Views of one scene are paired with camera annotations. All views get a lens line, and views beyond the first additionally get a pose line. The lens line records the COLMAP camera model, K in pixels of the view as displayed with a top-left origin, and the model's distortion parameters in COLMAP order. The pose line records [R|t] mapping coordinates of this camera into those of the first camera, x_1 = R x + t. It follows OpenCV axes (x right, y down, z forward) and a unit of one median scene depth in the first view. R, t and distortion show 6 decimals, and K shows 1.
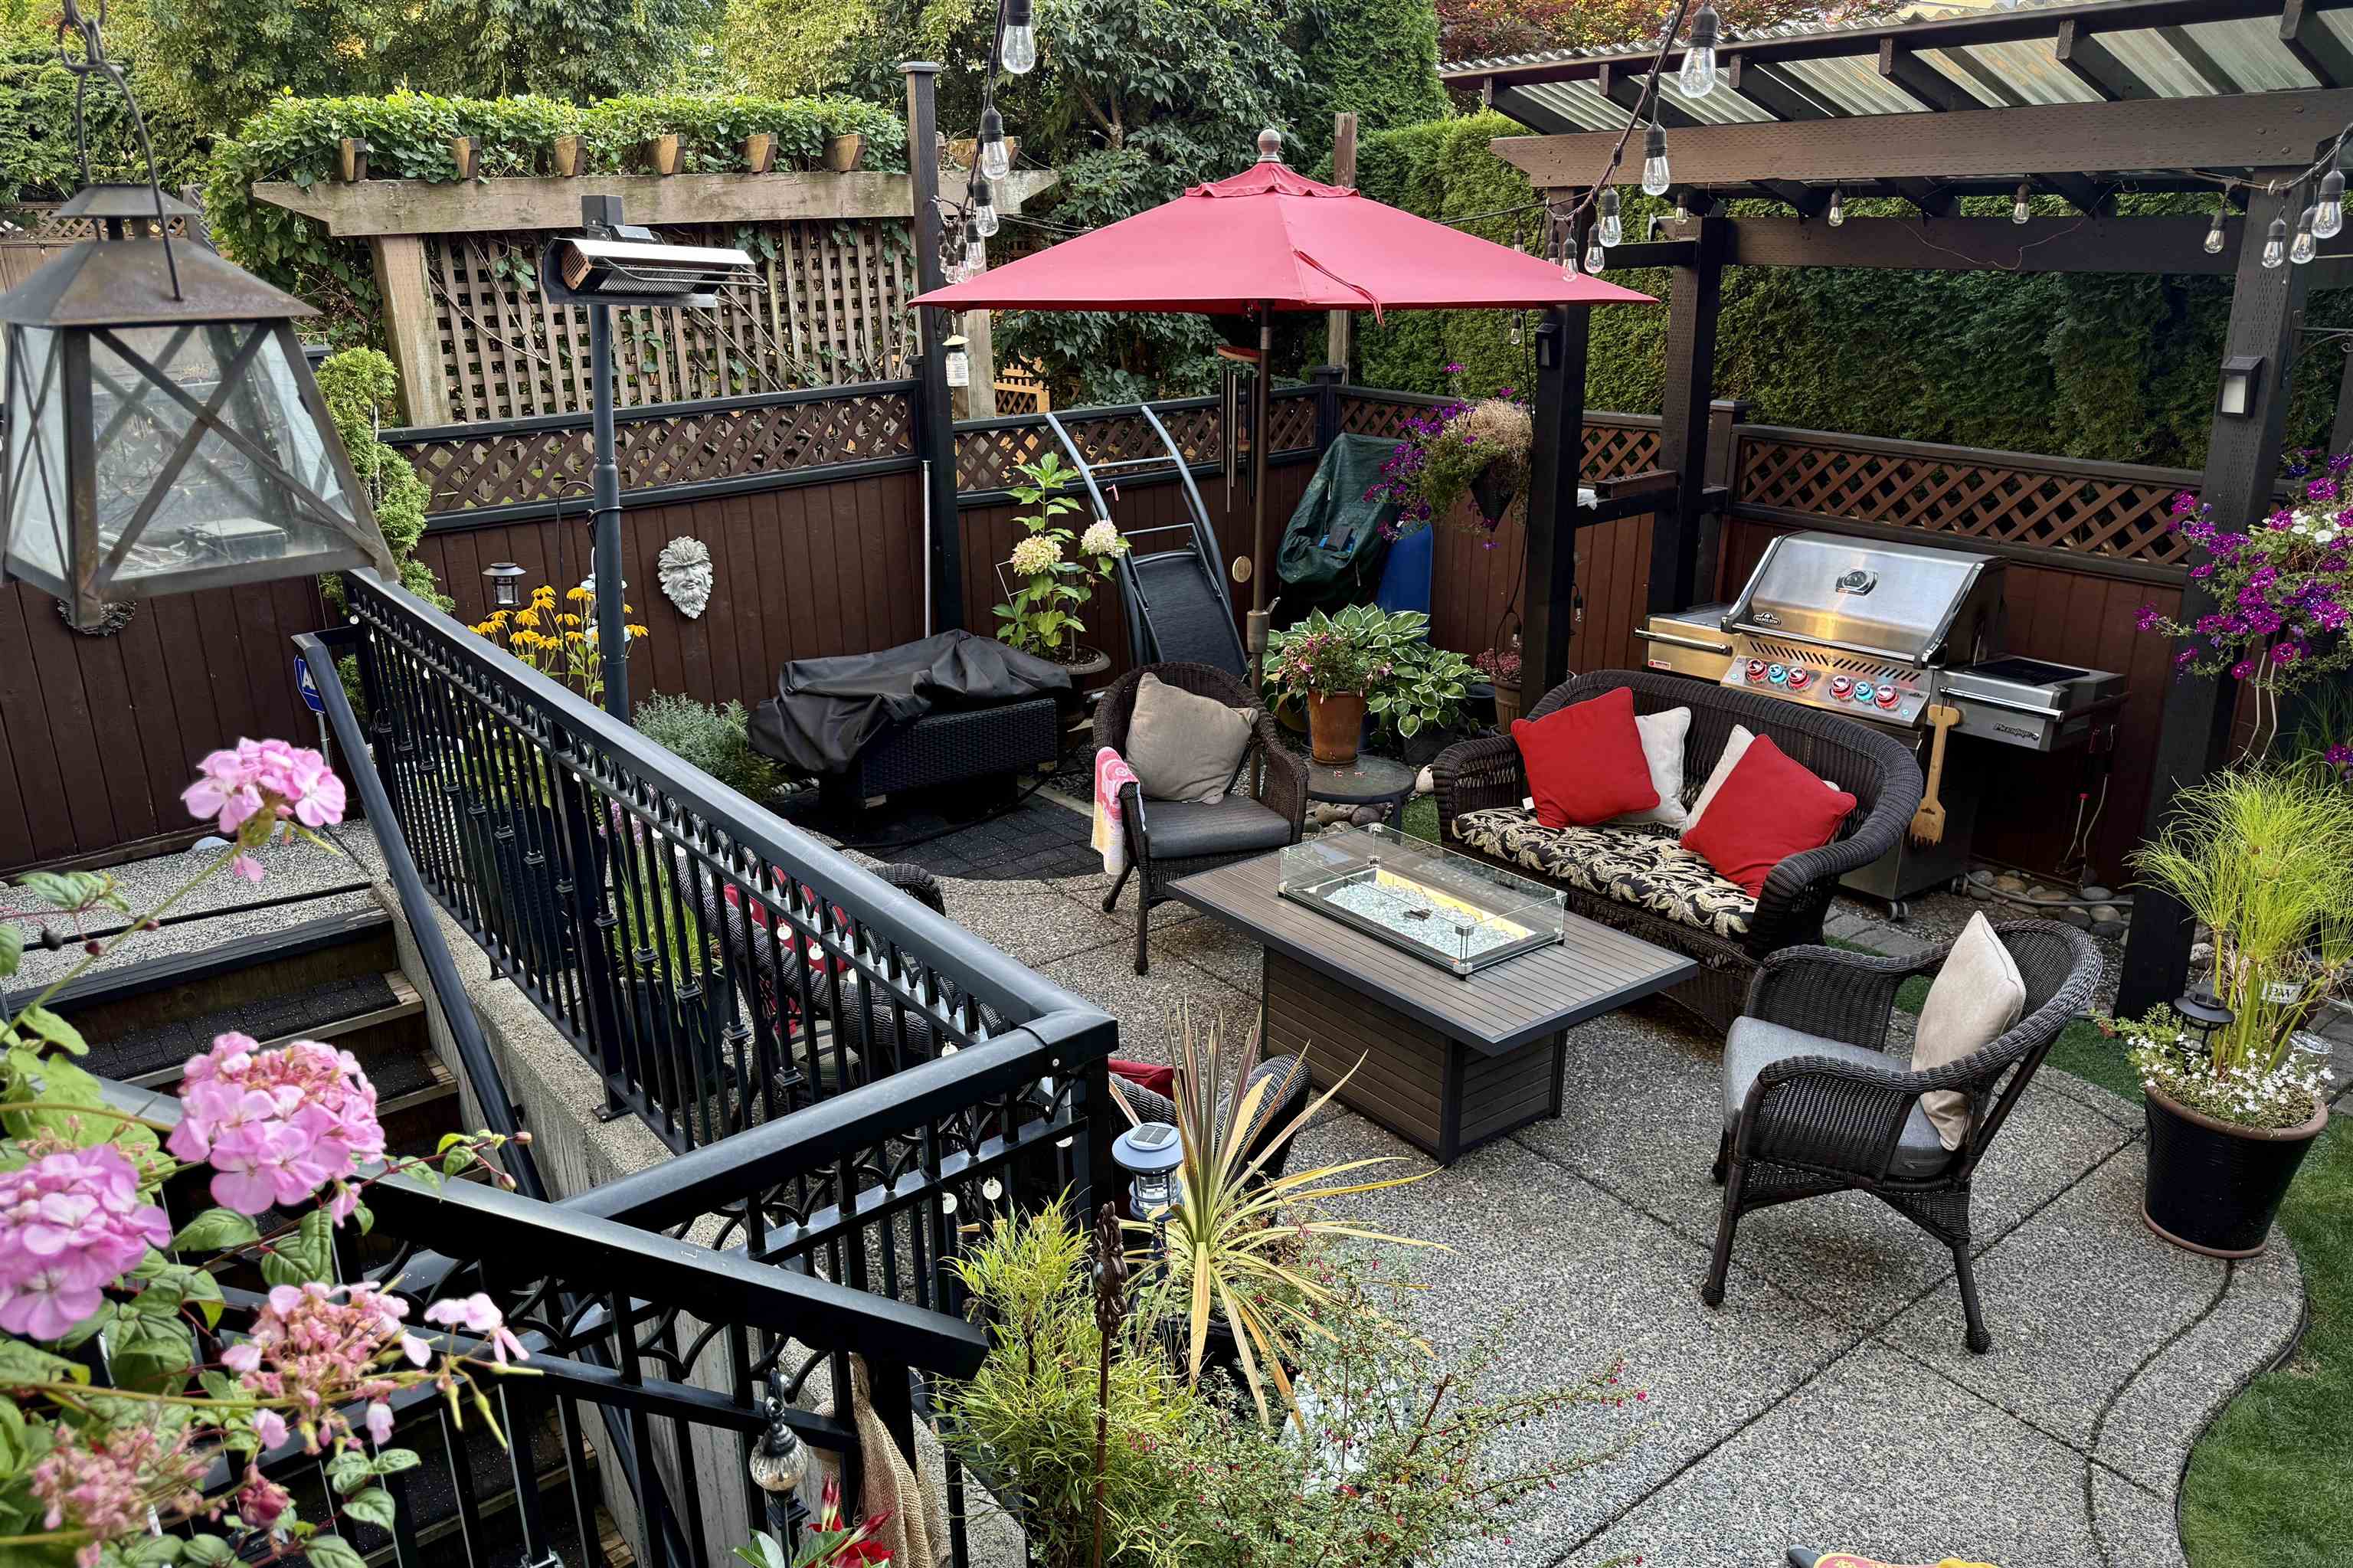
lens RADIAL K [[1660.9, 0, 1176.5], [0, 1660.9, 784.2], [0, 0, 1]] dist [-0.001951, -0.000304]
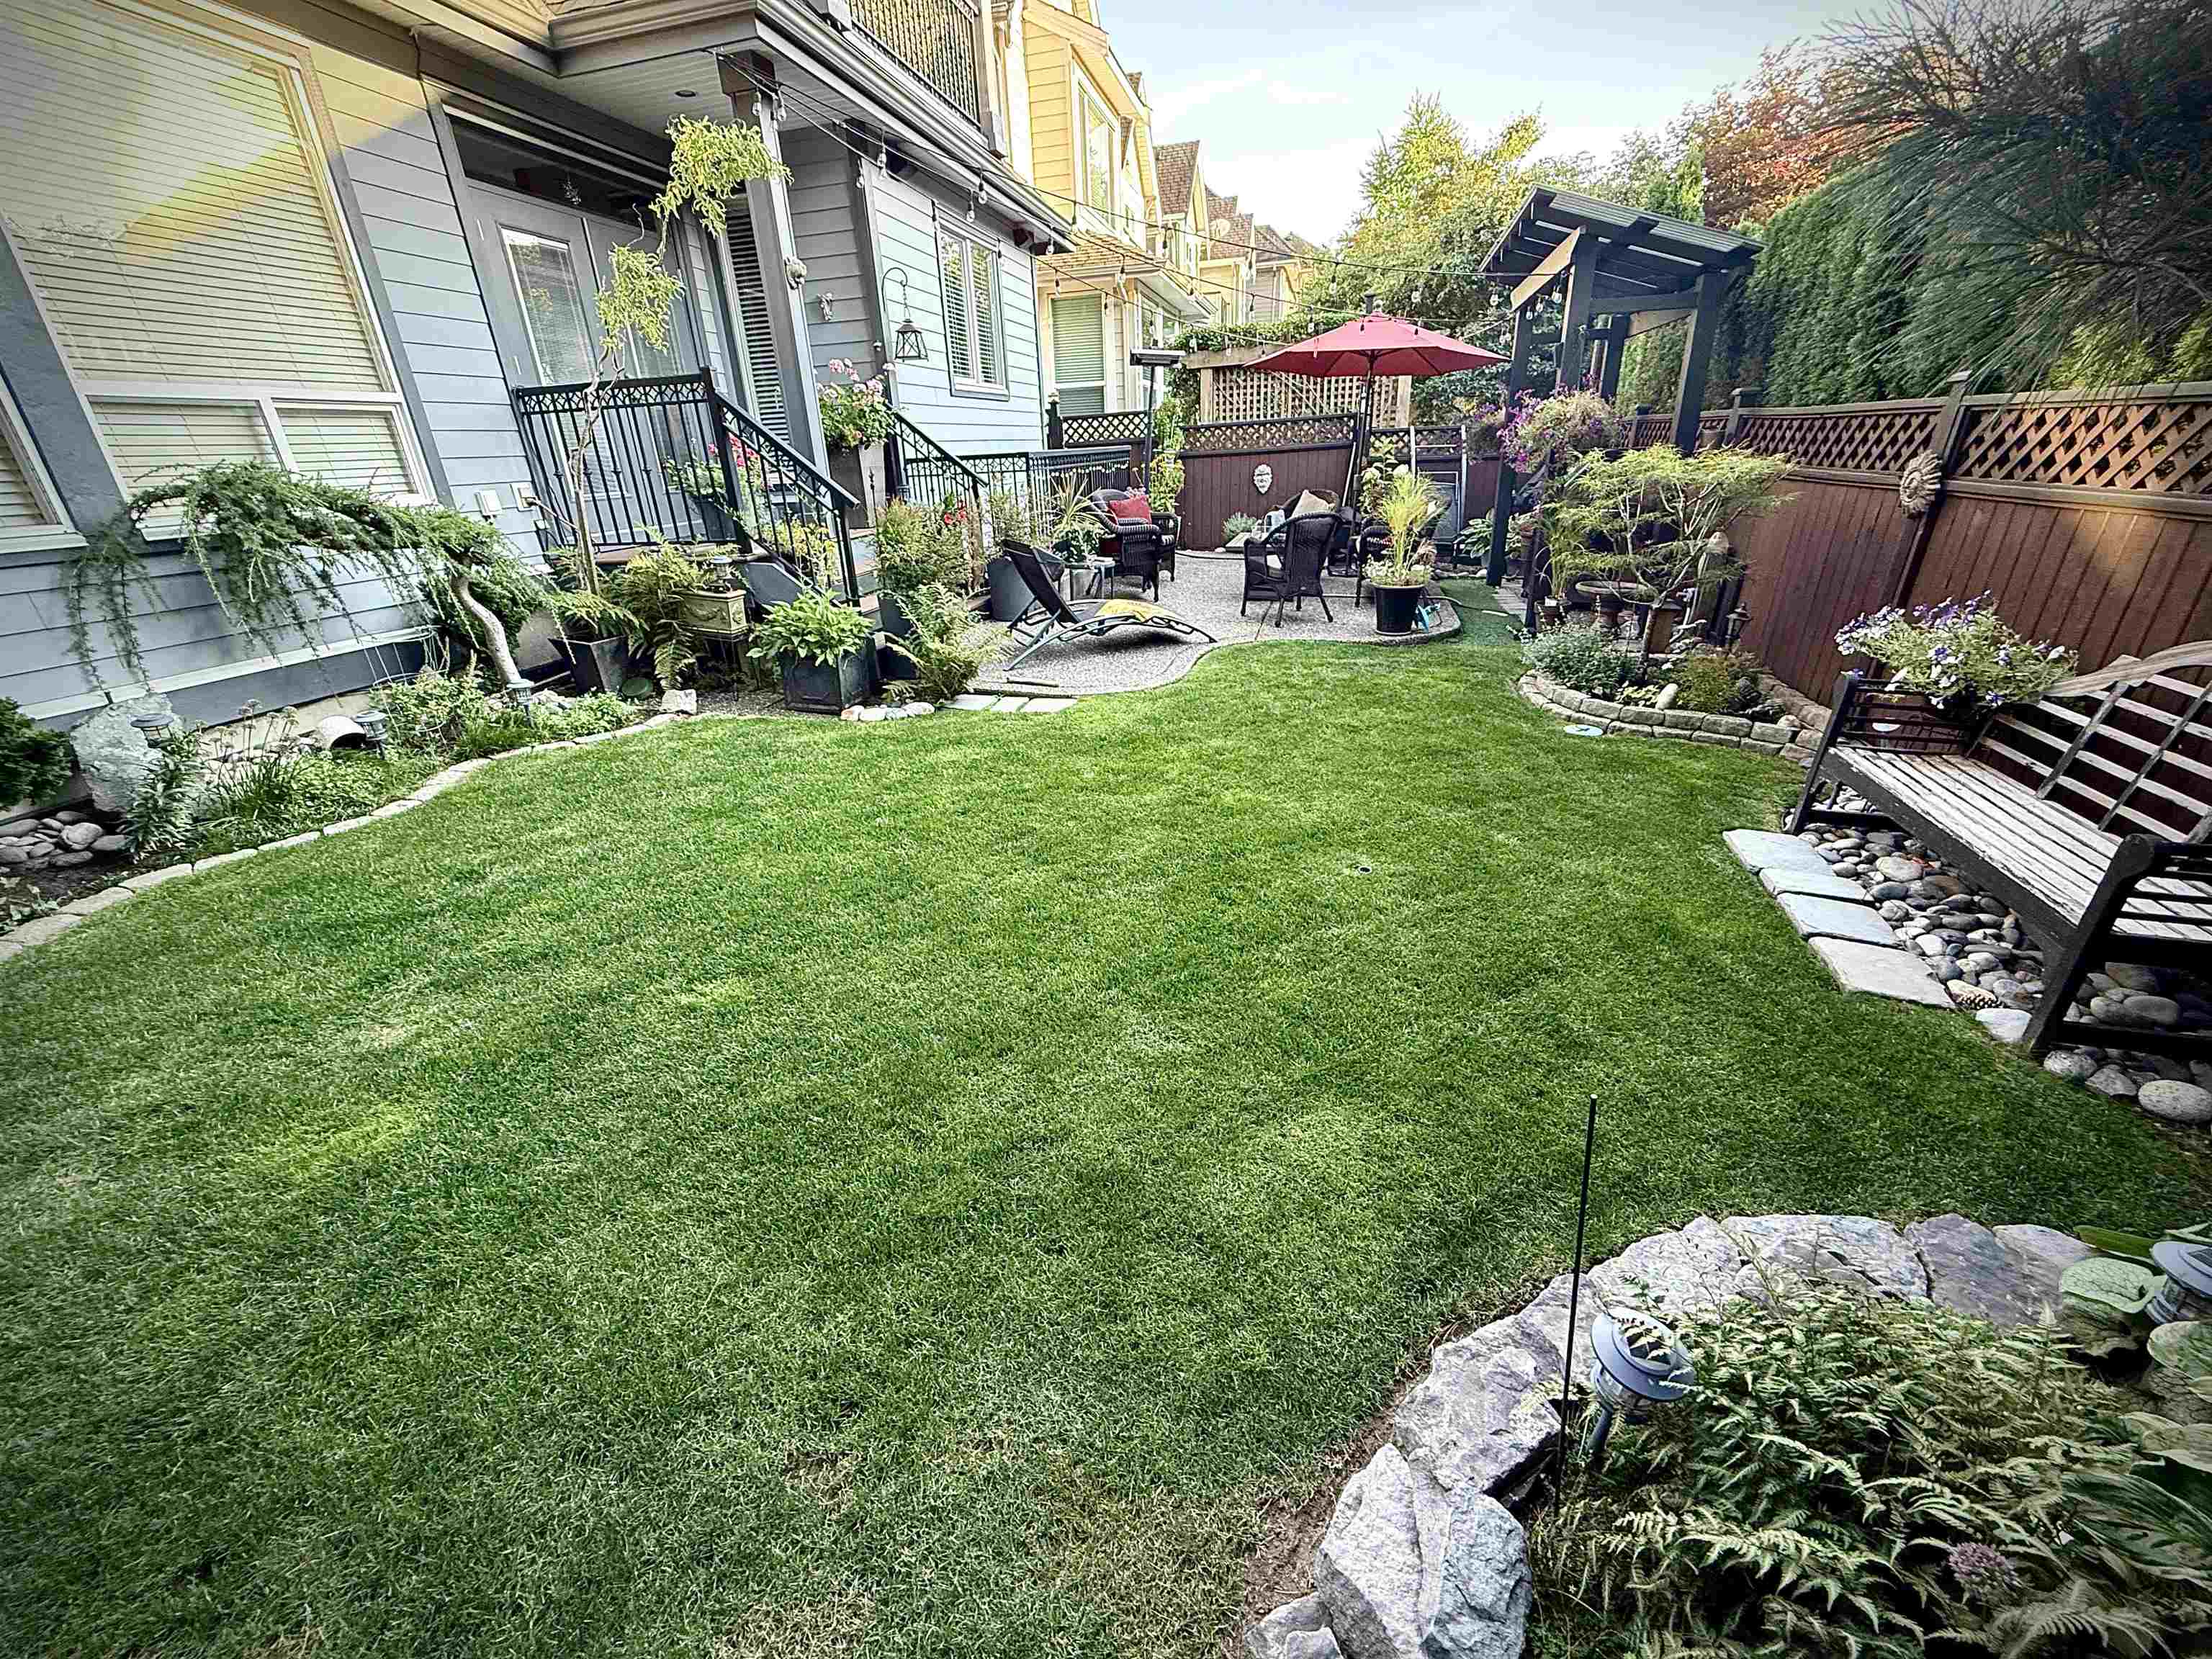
lens RADIAL K [[878.7, 0, 1107.6], [0, 878.7, 826.7], [0, 0, 1]] dist [0.002748, -0.000120]
pose [[0.611372, 0.305520, -0.729988, 0.967799], [-0.230982, 0.951192, 0.204650, 0.236311], [0.756883, 0.043496, 0.652101, -0.294340]]
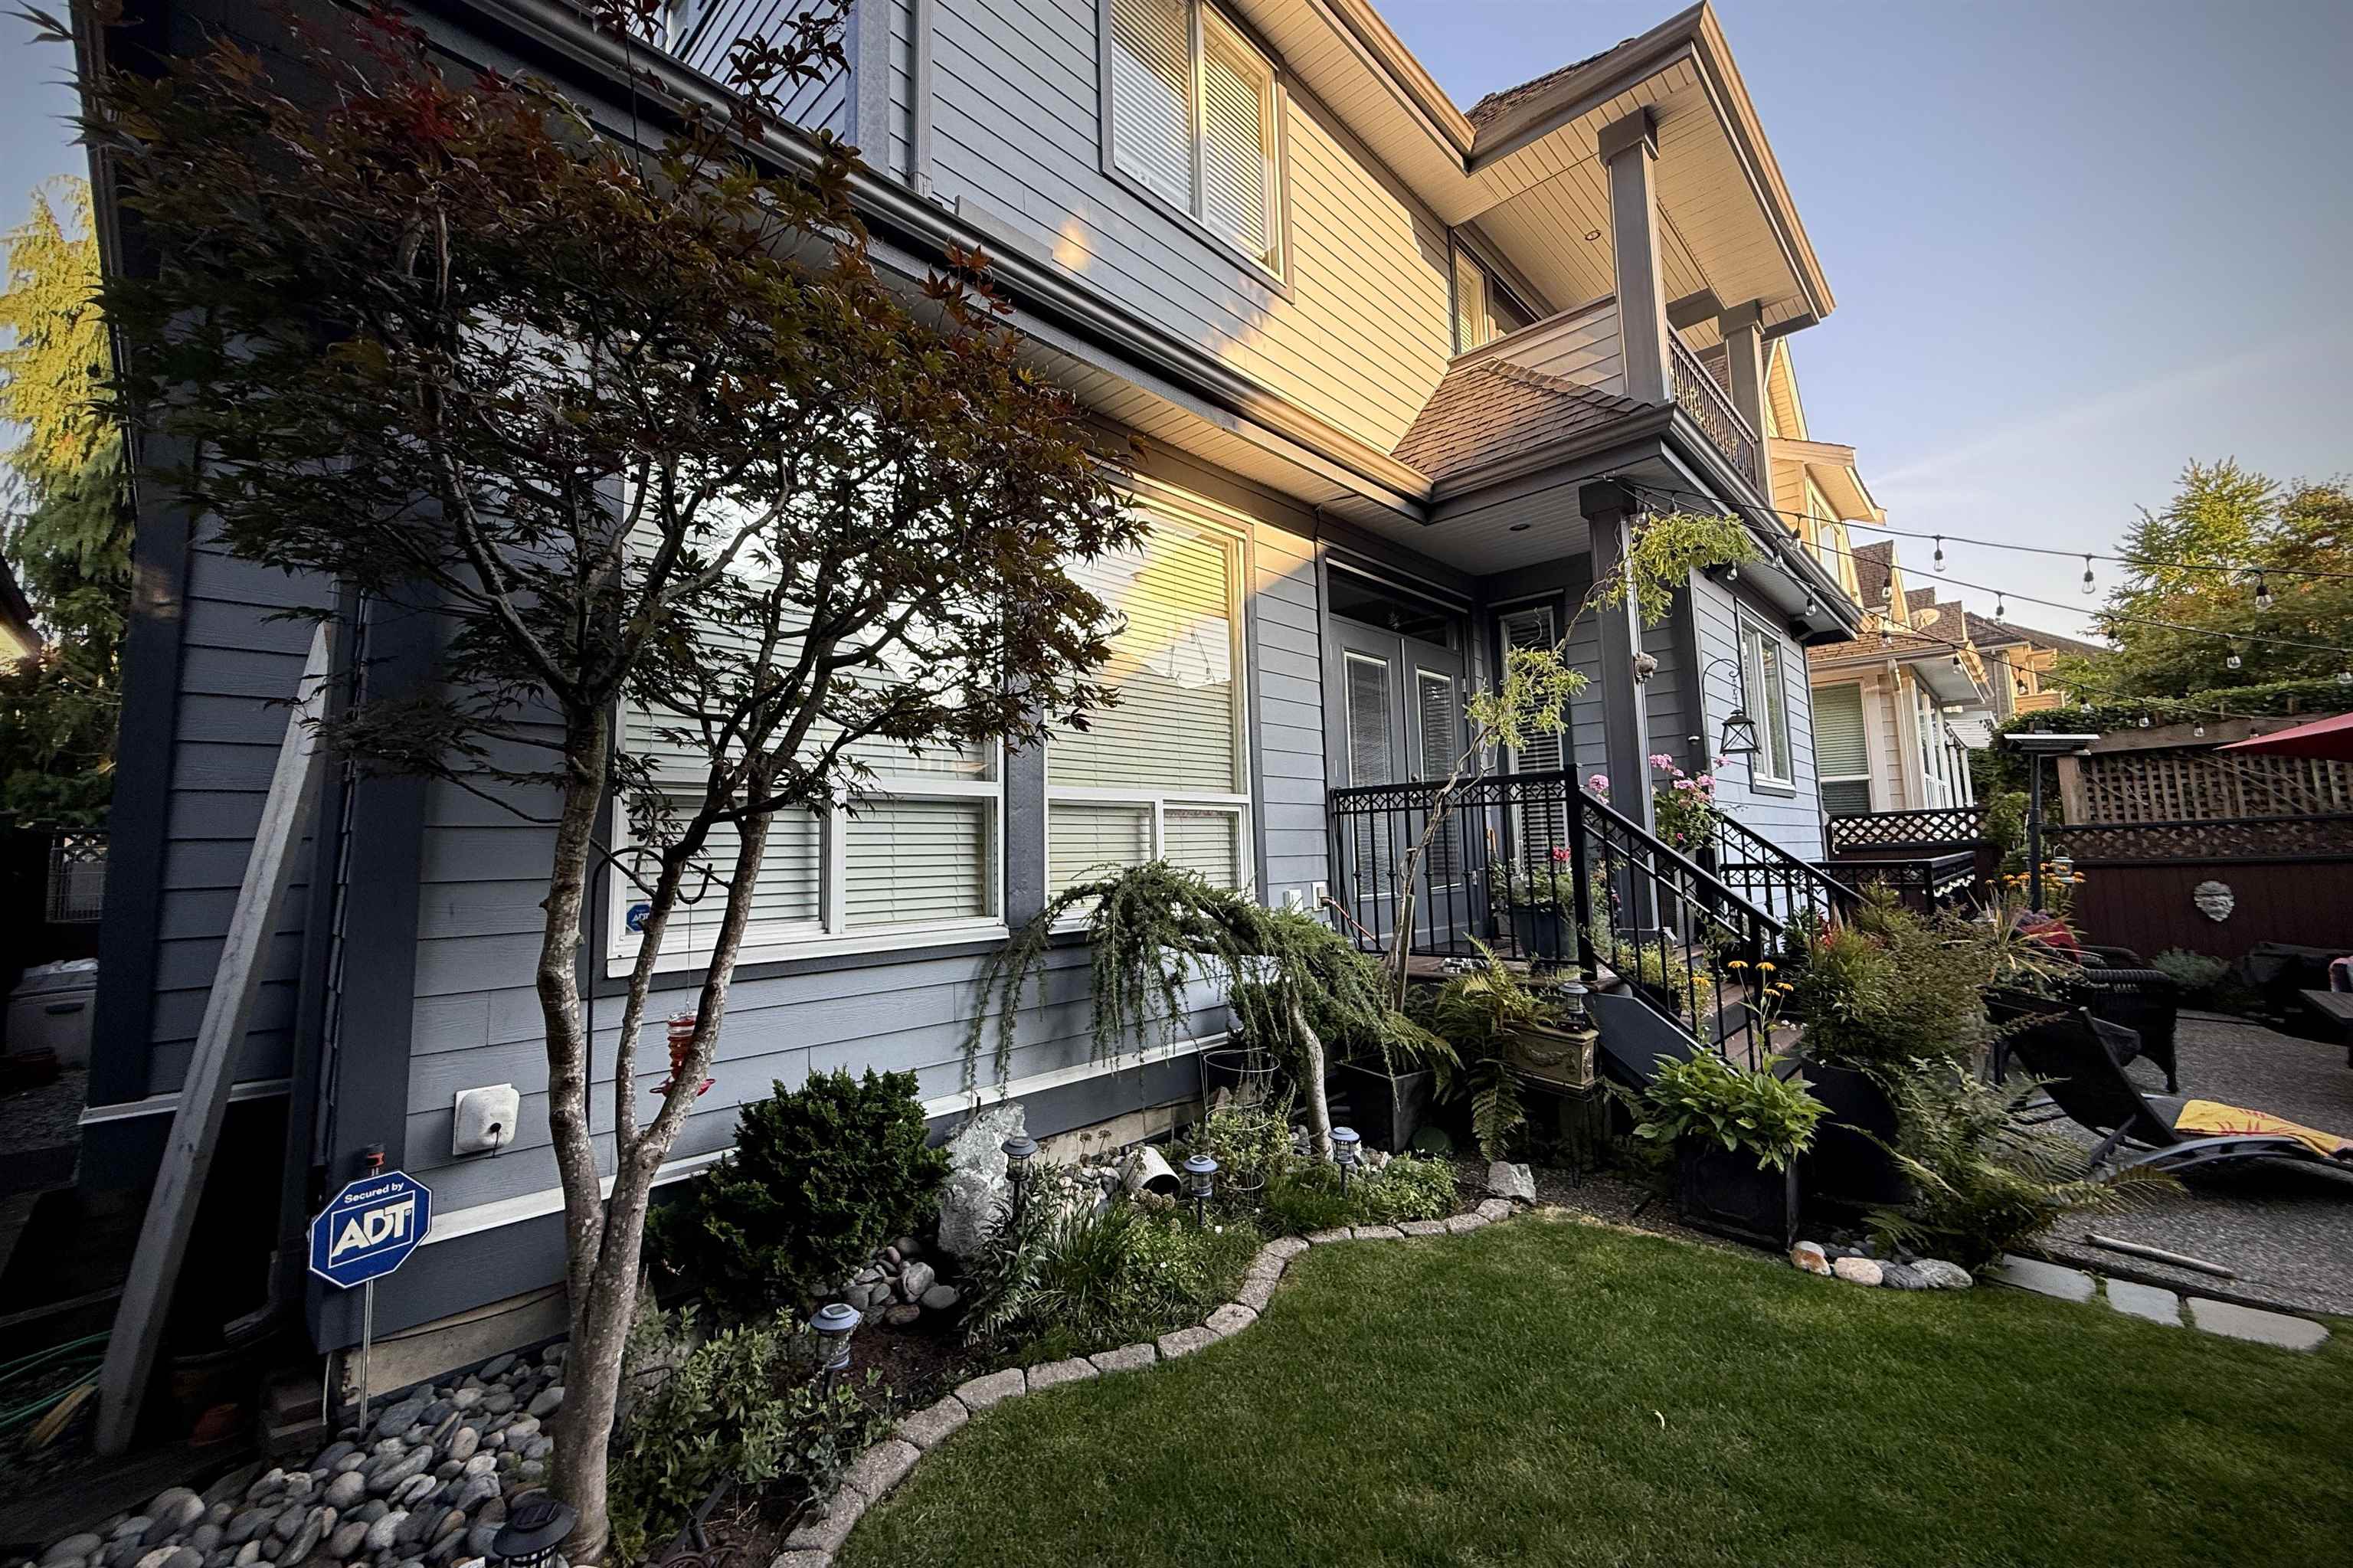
lens RADIAL K [[921.6, 0, 1164.4], [0, 921.6, 764.5], [0, 0, 1]] dist [0.002593, 0.000117]
pose [[0.145061, -0.085364, -0.985733, 0.688979], [-0.307270, 0.943124, -0.126892, 0.272713], [0.940501, 0.321294, 0.110581, -0.435662]]
